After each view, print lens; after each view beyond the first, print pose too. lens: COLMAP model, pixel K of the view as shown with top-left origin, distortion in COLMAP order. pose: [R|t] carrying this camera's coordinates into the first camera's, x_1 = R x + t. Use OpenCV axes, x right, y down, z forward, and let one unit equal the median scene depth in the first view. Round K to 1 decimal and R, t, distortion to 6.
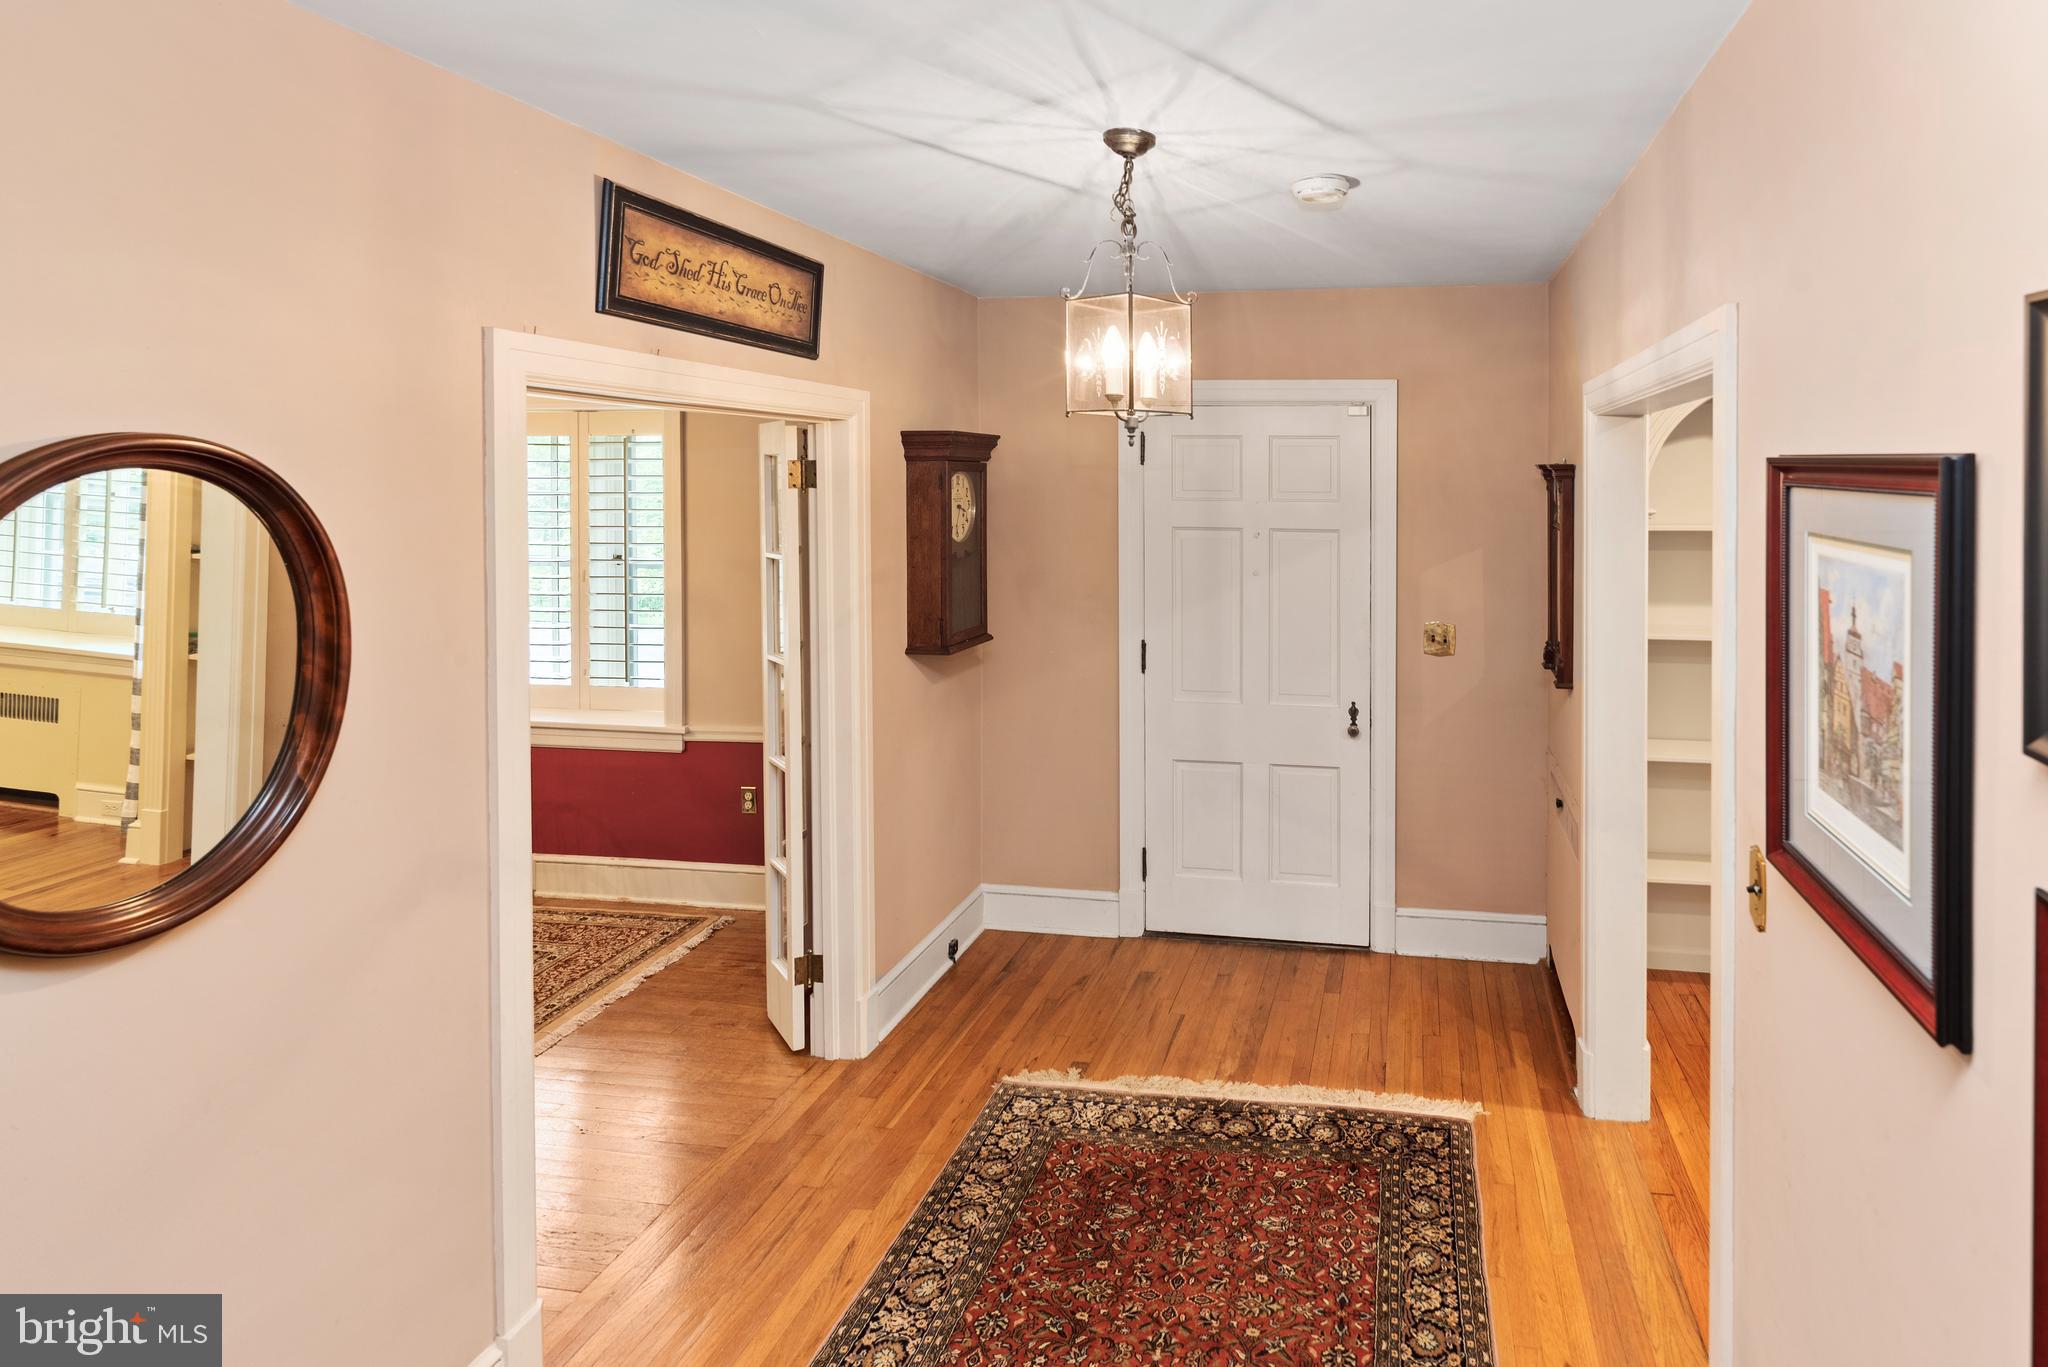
lens RADIAL K [[1140.5, 0, 1046.0], [0, 1140.5, 571.1], [0, 0, 1]] dist [0.001326, -0.001013]
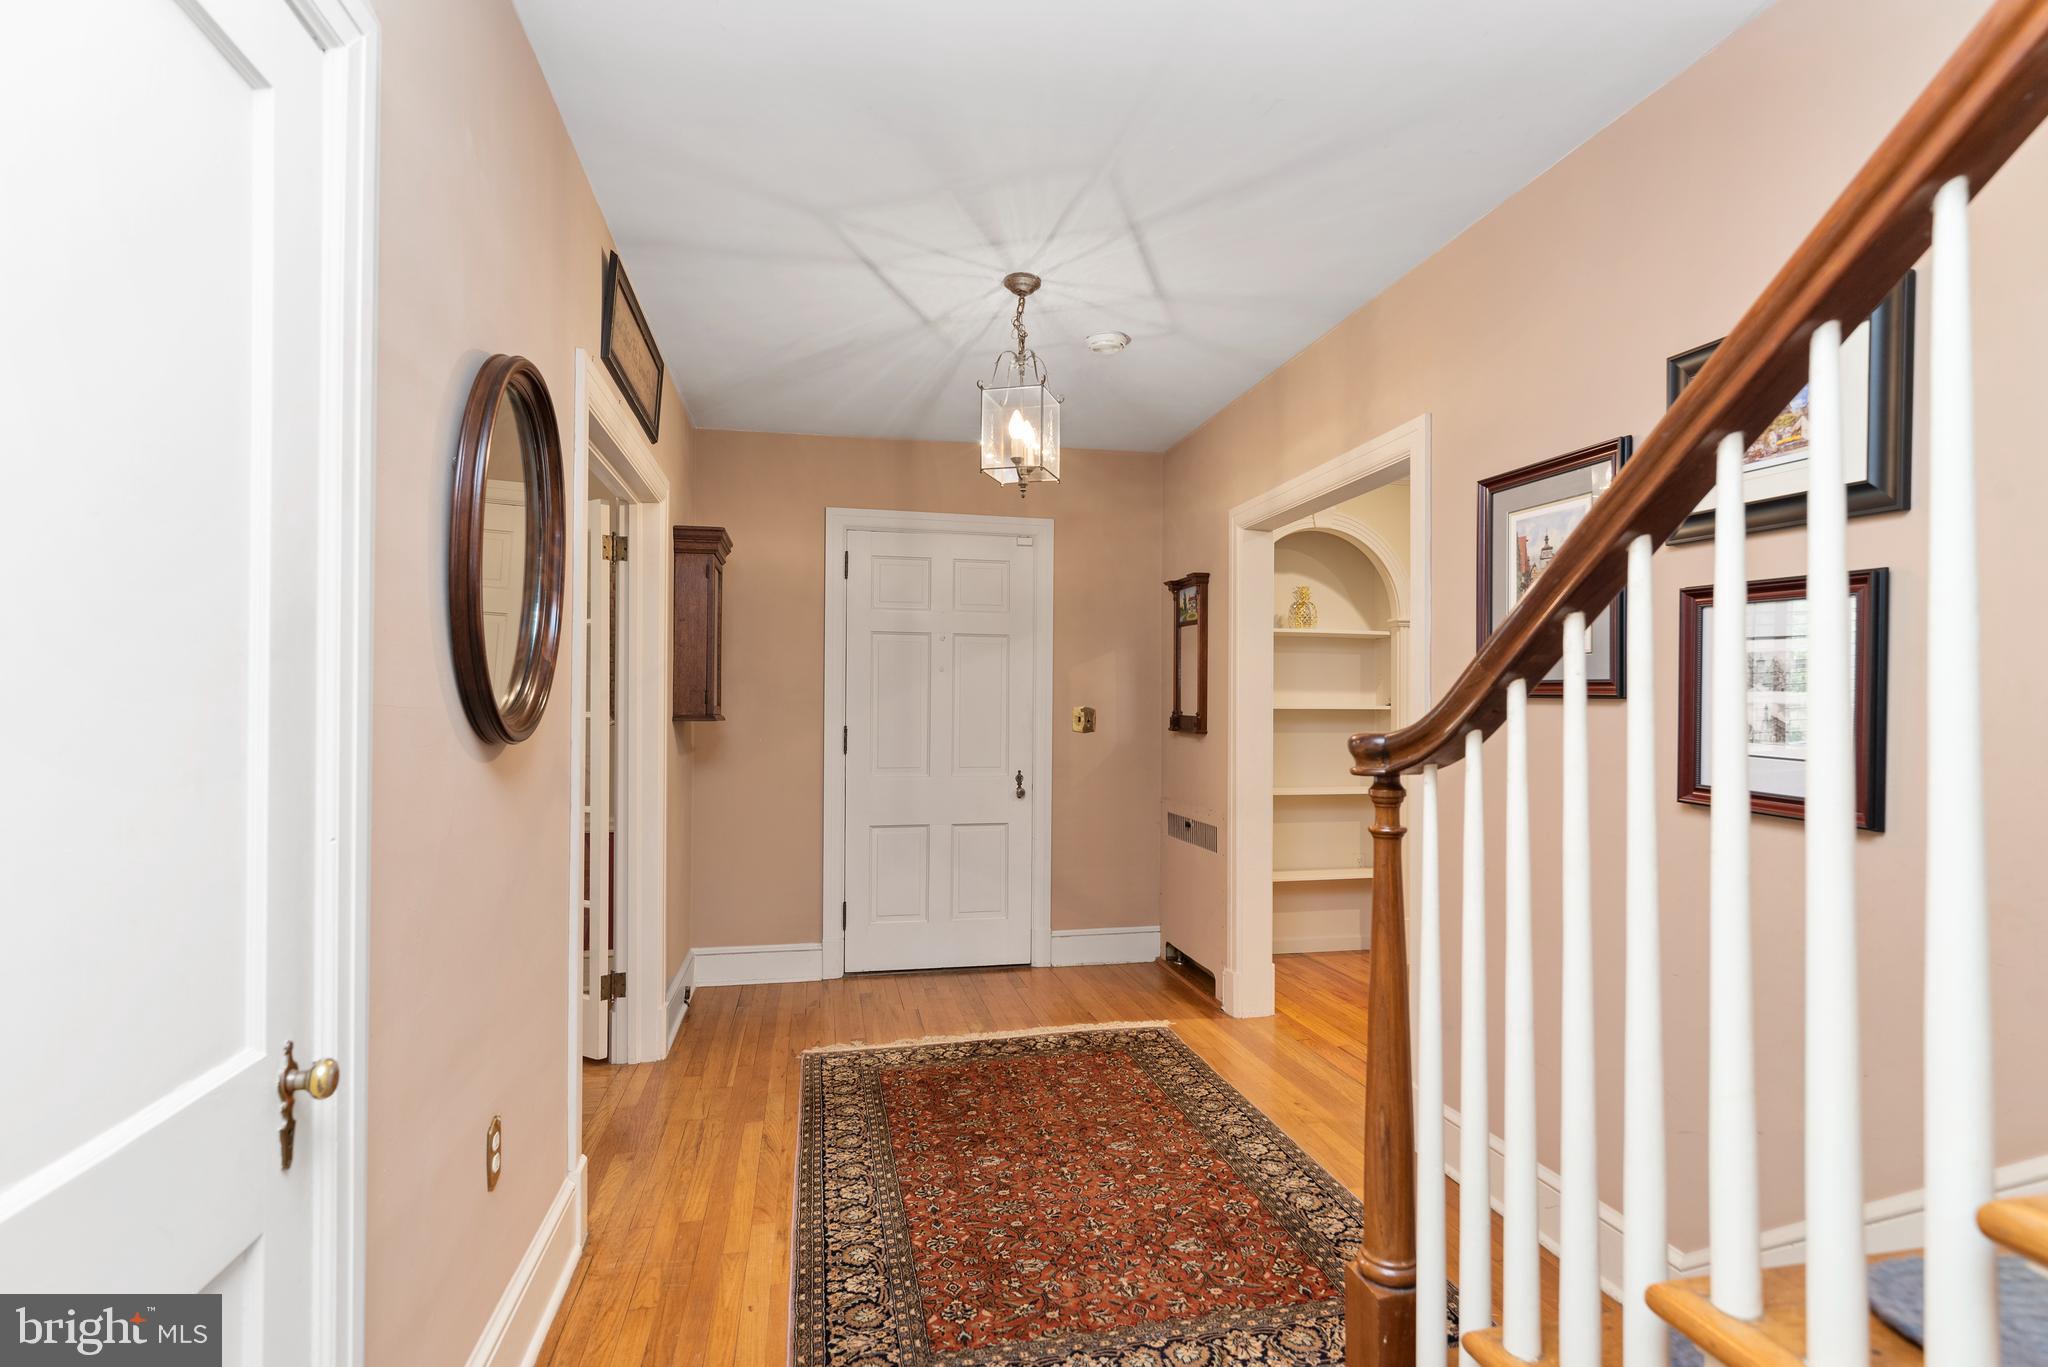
lens RADIAL K [[1006.7, 0, 1021.7], [0, 1006.7, 687.4], [0, 0, 1]] dist [0.000214, -0.001516]
pose [[0.939178, 0.011807, 0.343227, -0.203904], [-0.003597, 0.999692, -0.024545, 0.090347], [-0.343412, 0.021818, 0.938932, -0.094463]]
